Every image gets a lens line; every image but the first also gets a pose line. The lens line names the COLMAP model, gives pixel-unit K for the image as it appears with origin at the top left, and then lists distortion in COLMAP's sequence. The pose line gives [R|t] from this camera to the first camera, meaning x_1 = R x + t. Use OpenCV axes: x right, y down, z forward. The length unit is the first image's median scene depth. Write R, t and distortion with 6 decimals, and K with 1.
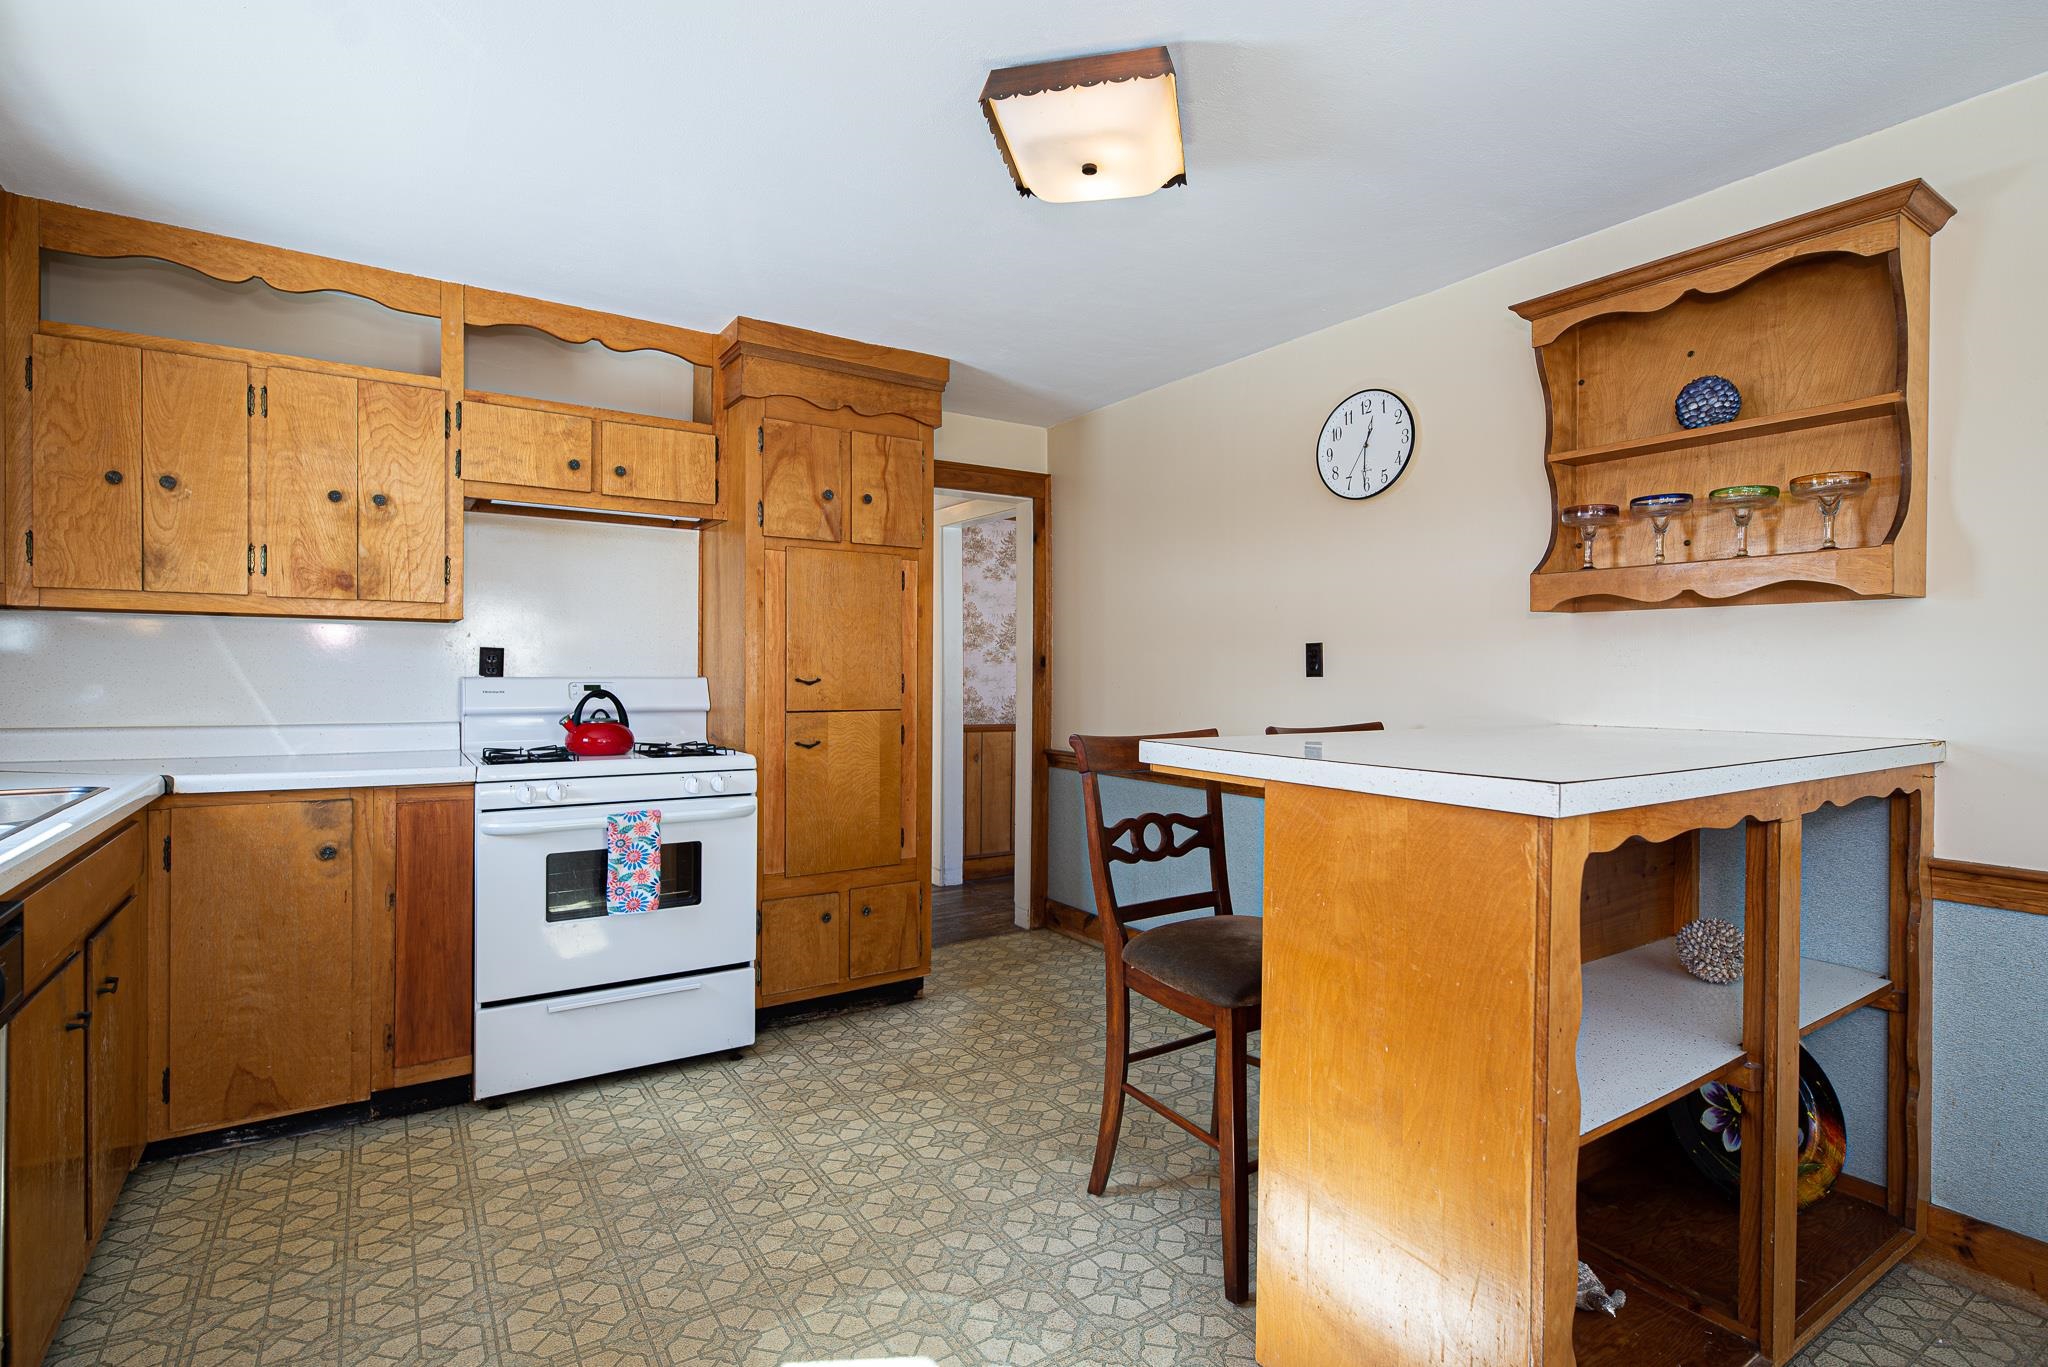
lens RADIAL K [[984.9, 0, 1022.3], [0, 984.9, 677.5], [0, 0, 1]] dist [0.005062, -0.002862]
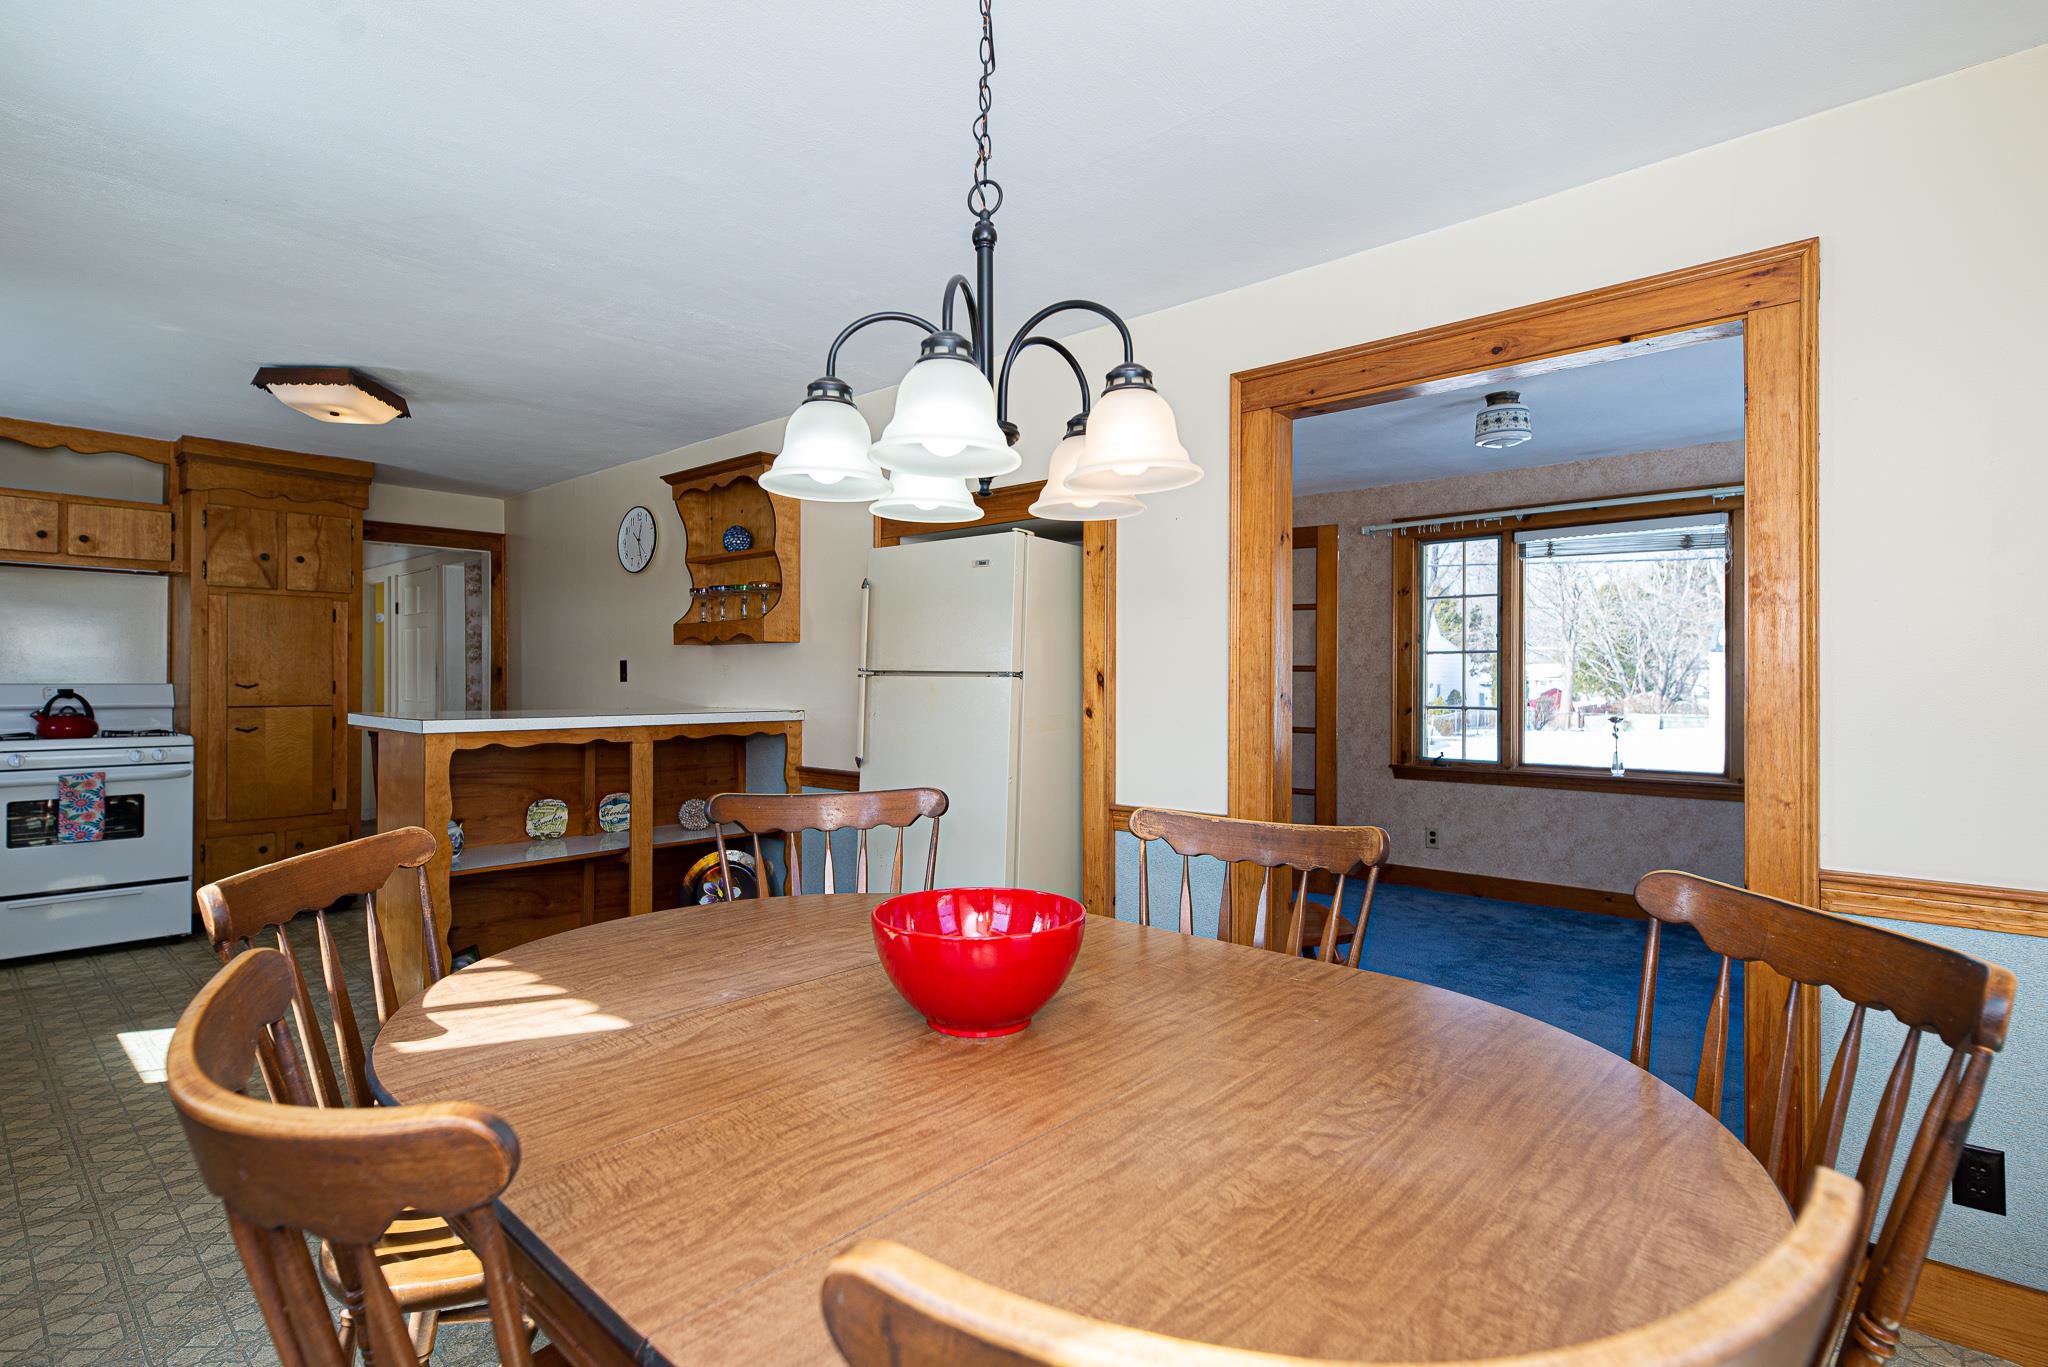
lens RADIAL K [[984.9, 0, 1021.5], [0, 984.9, 676.8], [0, 0, 1]] dist [0.005062, -0.002862]
pose [[0.964416, -0.001536, 0.264385, 0.578142], [0.003790, 0.999961, -0.008014, 0.007604], [-0.264363, 0.008731, 0.964384, -0.811086]]
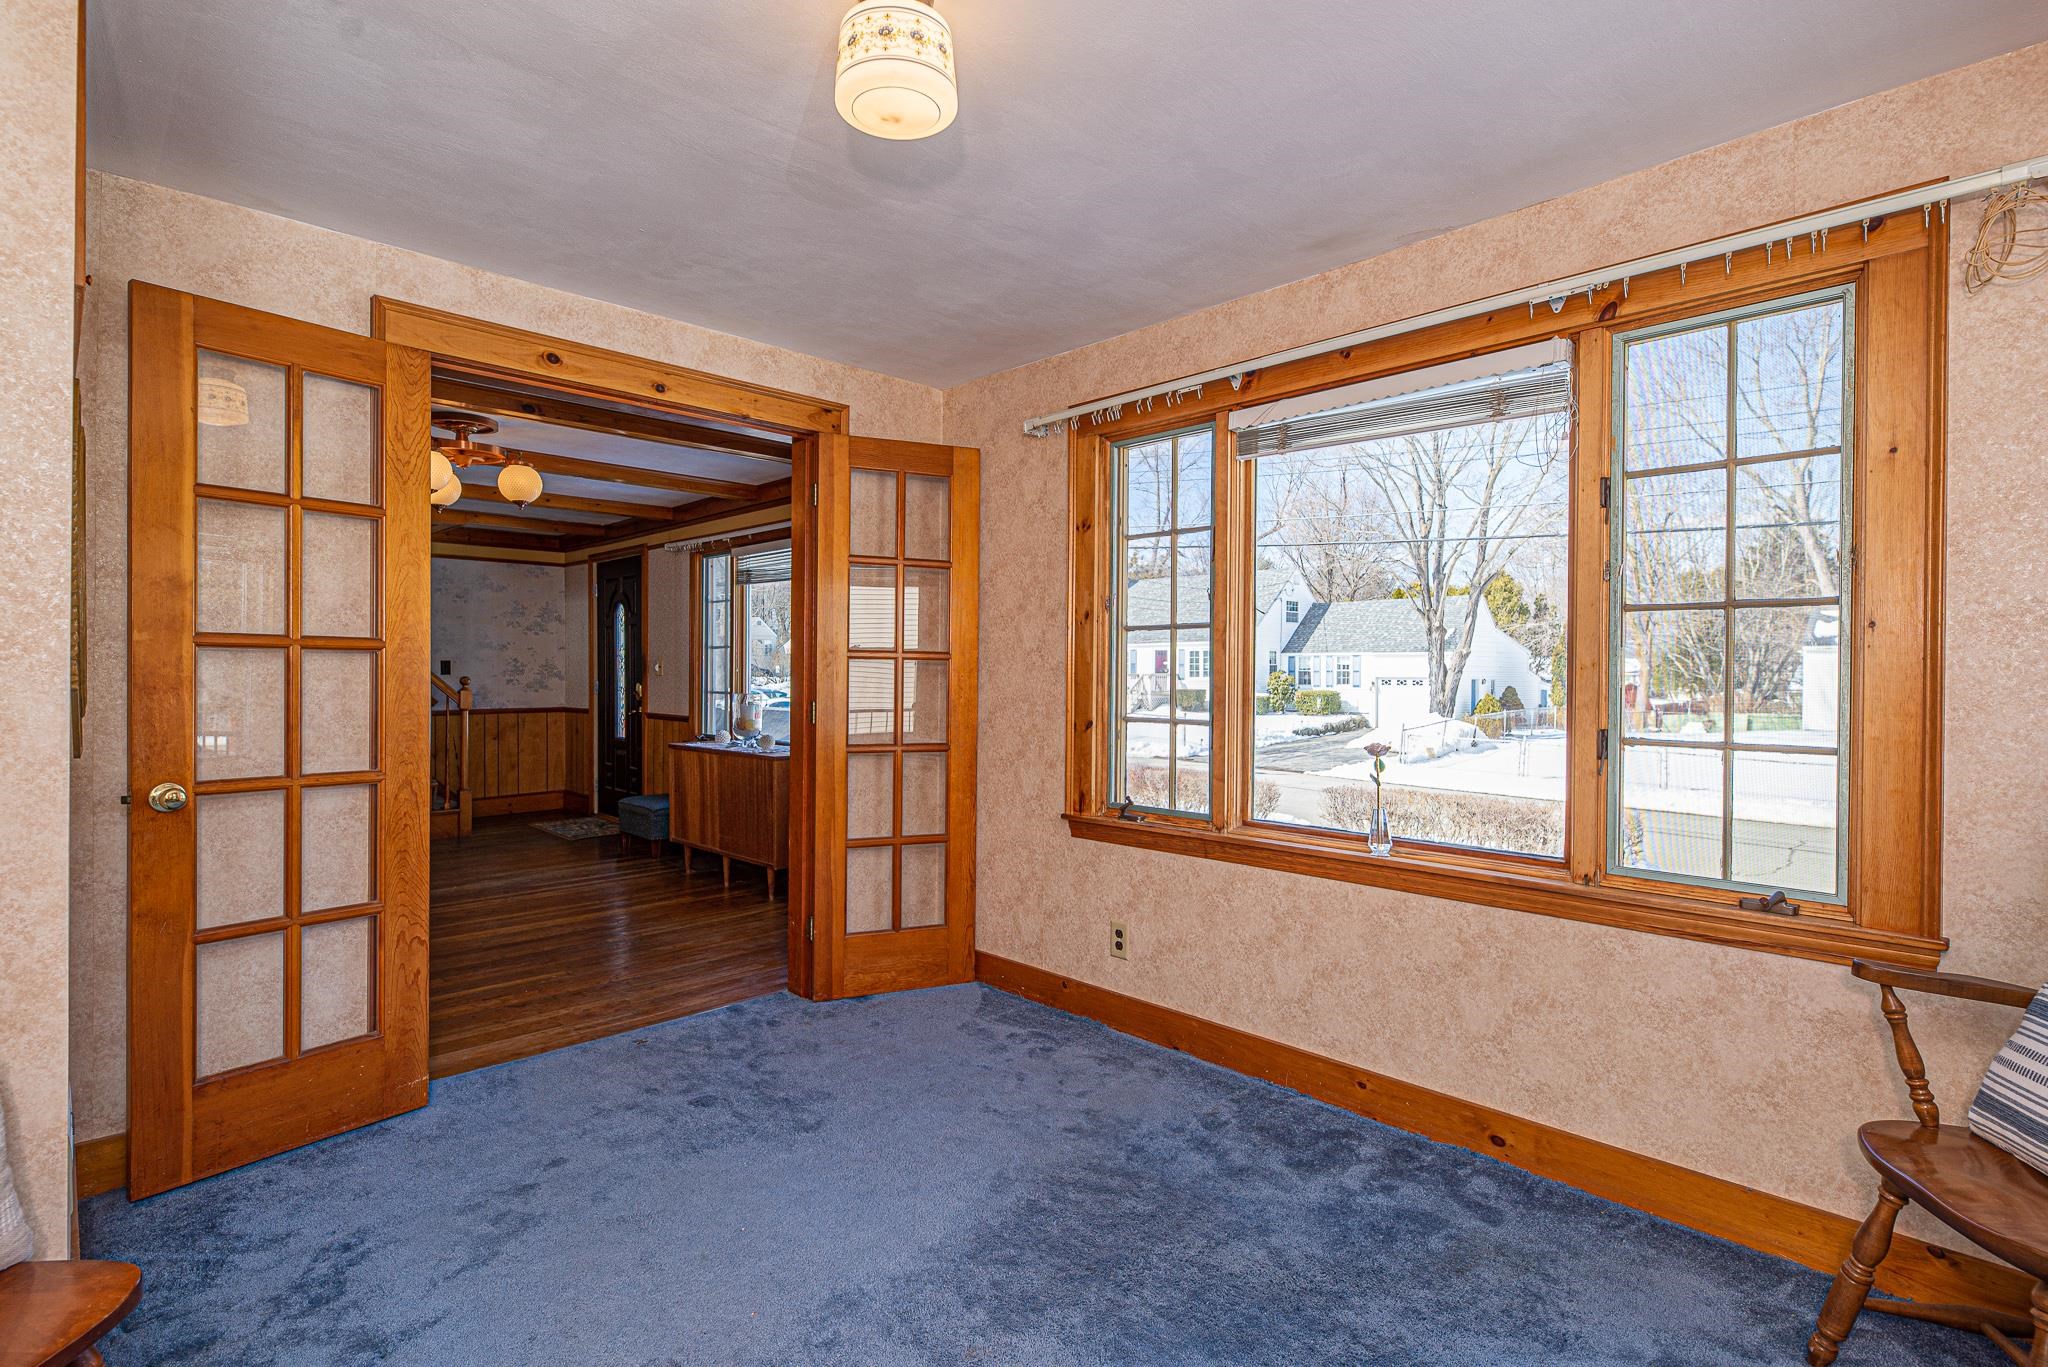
lens RADIAL K [[984.9, 0, 1024.5], [0, 984.9, 675.5], [0, 0, 1]] dist [0.005062, -0.002862]
pose [[0.980419, 0.000506, 0.196922, 1.554205], [0.000087, 0.999995, -0.002999, 0.006939], [-0.196923, 0.002957, 0.980415, -0.245541]]
